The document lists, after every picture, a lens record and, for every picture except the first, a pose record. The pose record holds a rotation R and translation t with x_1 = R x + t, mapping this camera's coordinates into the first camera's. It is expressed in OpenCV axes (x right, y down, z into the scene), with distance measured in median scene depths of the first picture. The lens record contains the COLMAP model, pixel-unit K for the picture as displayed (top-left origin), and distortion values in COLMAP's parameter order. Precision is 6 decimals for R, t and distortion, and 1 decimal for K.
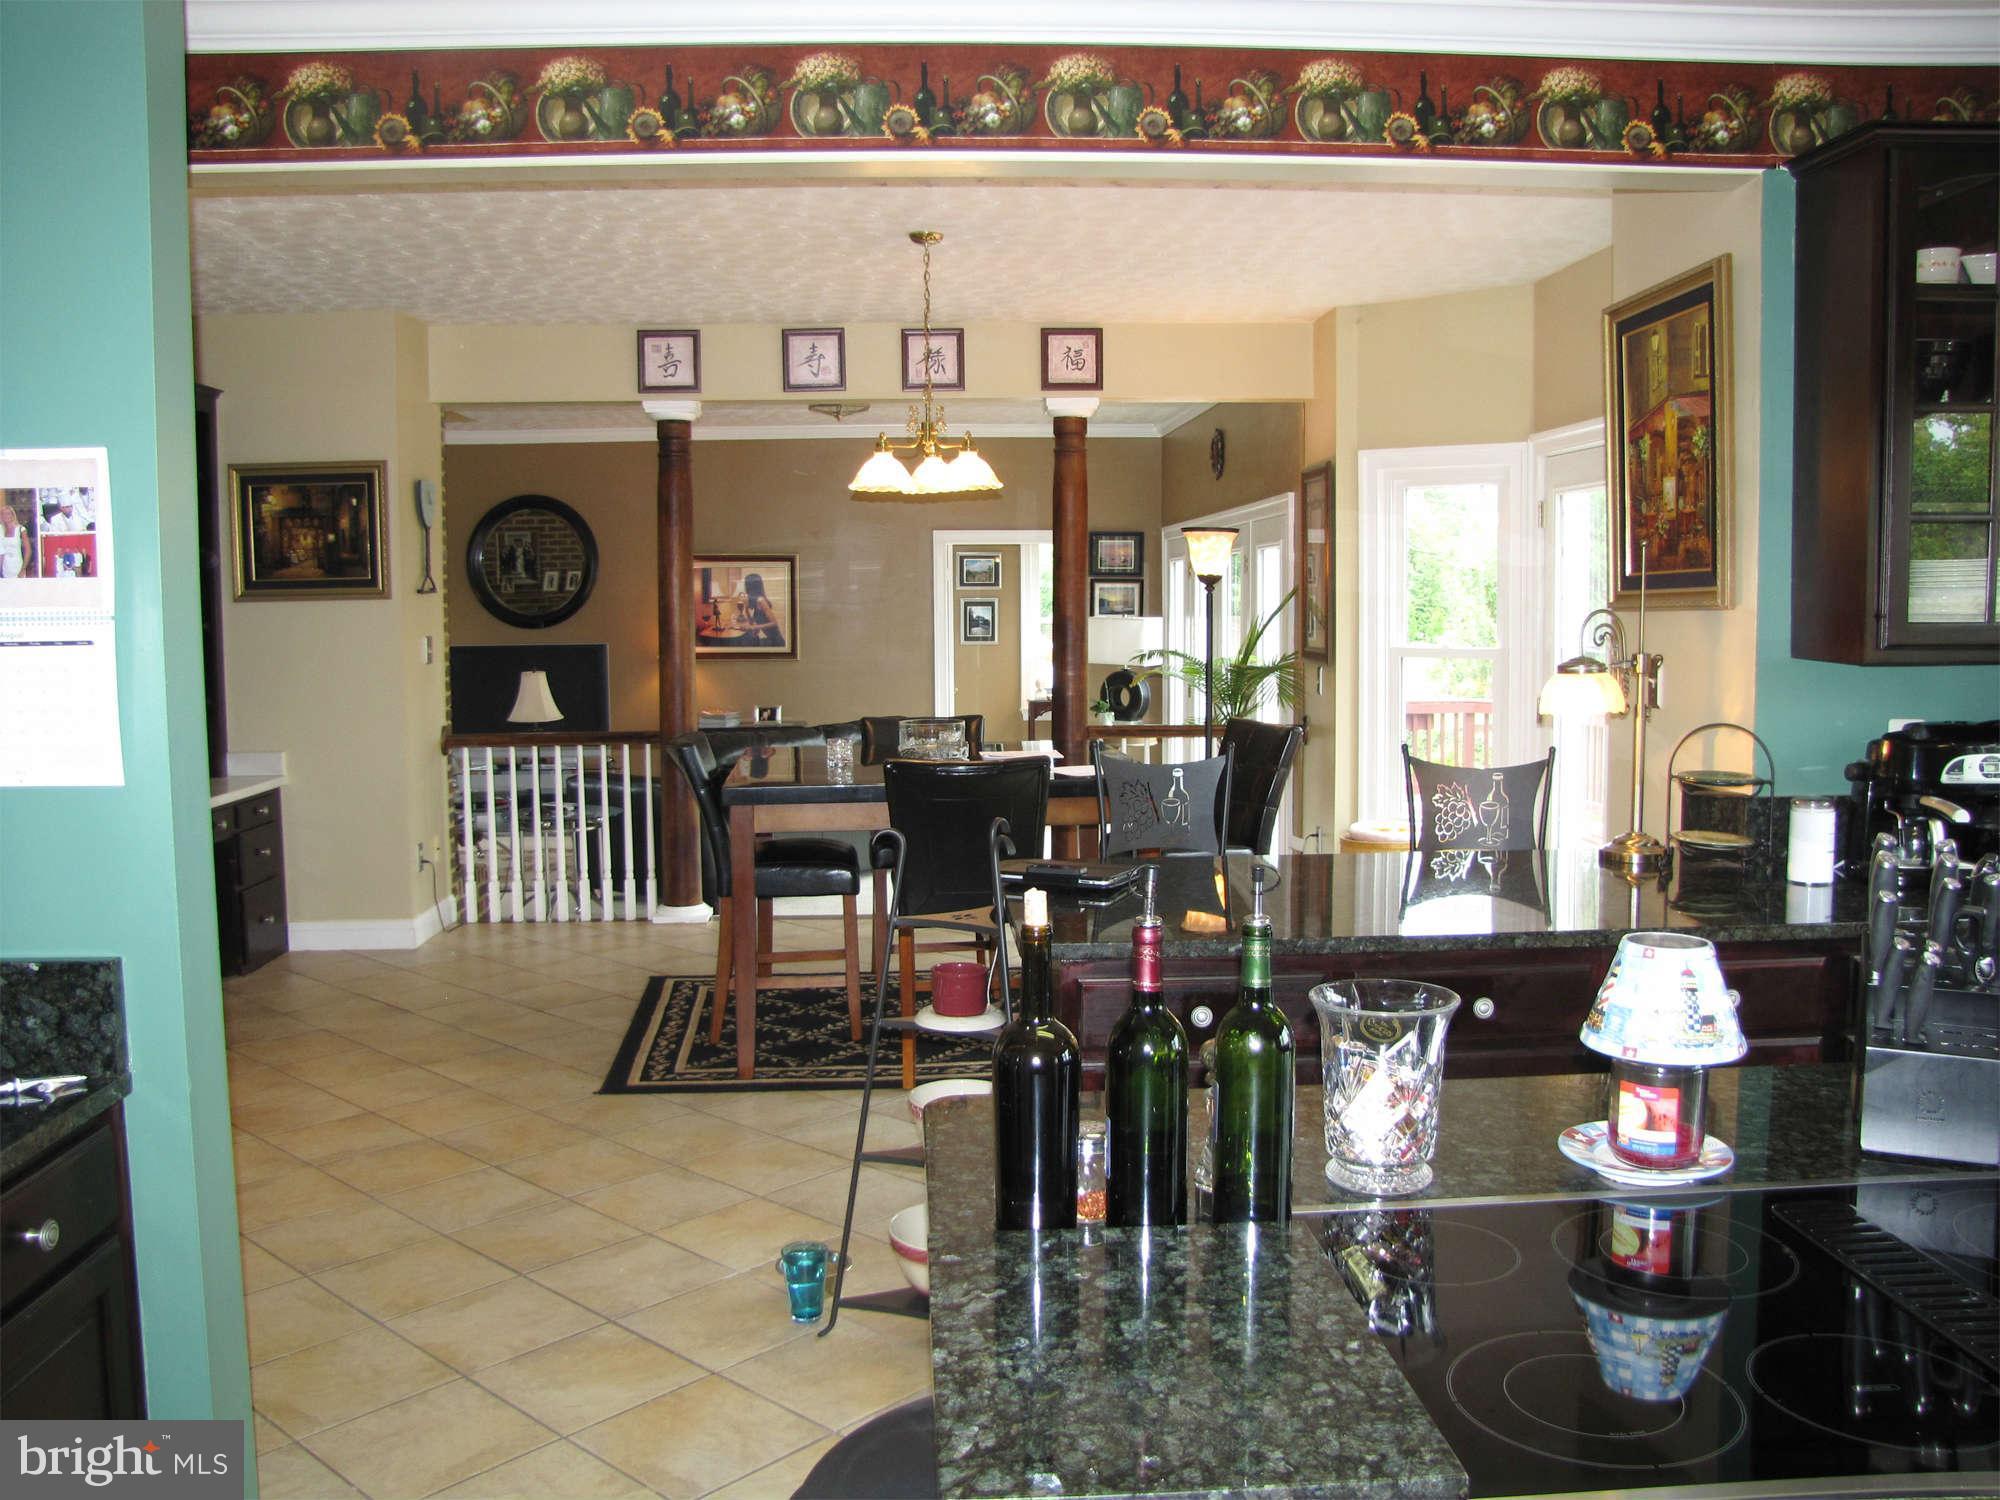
lens RADIAL K [[1874.6, 0, 1003.6], [0, 1874.6, 745.8], [0, 0, 1]] dist [-0.095355, 0.000000]
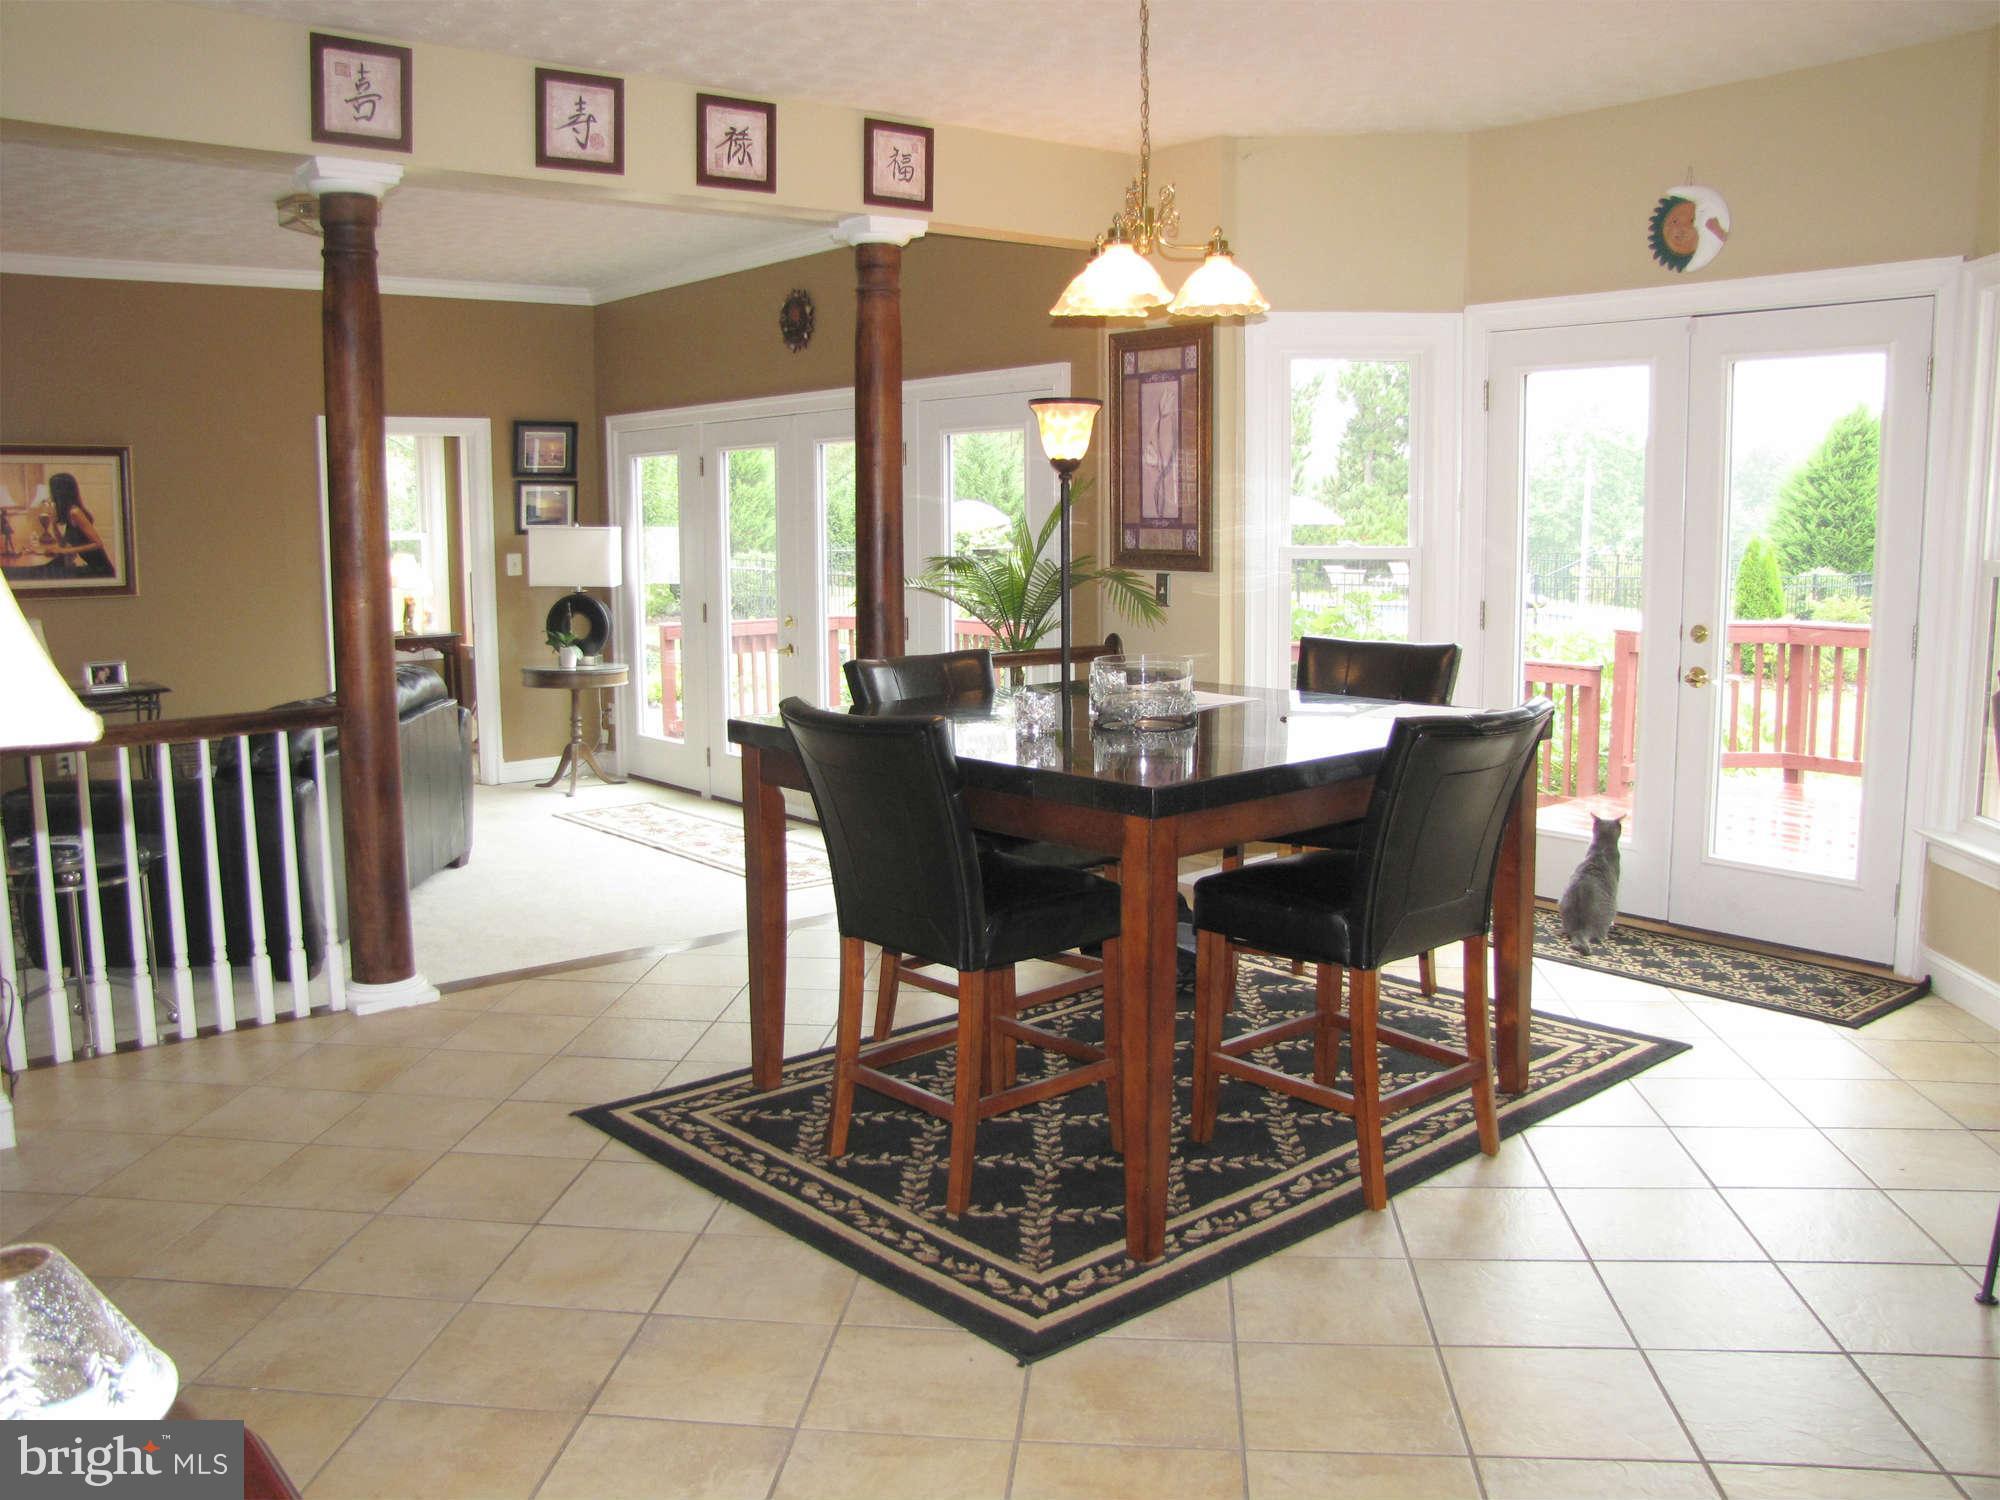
lens RADIAL K [[1731.1, 0, 998.9], [0, 1731.1, 751.1], [0, 0, 1]] dist [-0.093475, 0.013372]
pose [[0.783094, -0.087618, 0.615700, -0.371603], [0.055342, 0.995916, 0.071338, -0.021873], [-0.619436, -0.021790, 0.784745, 0.436832]]
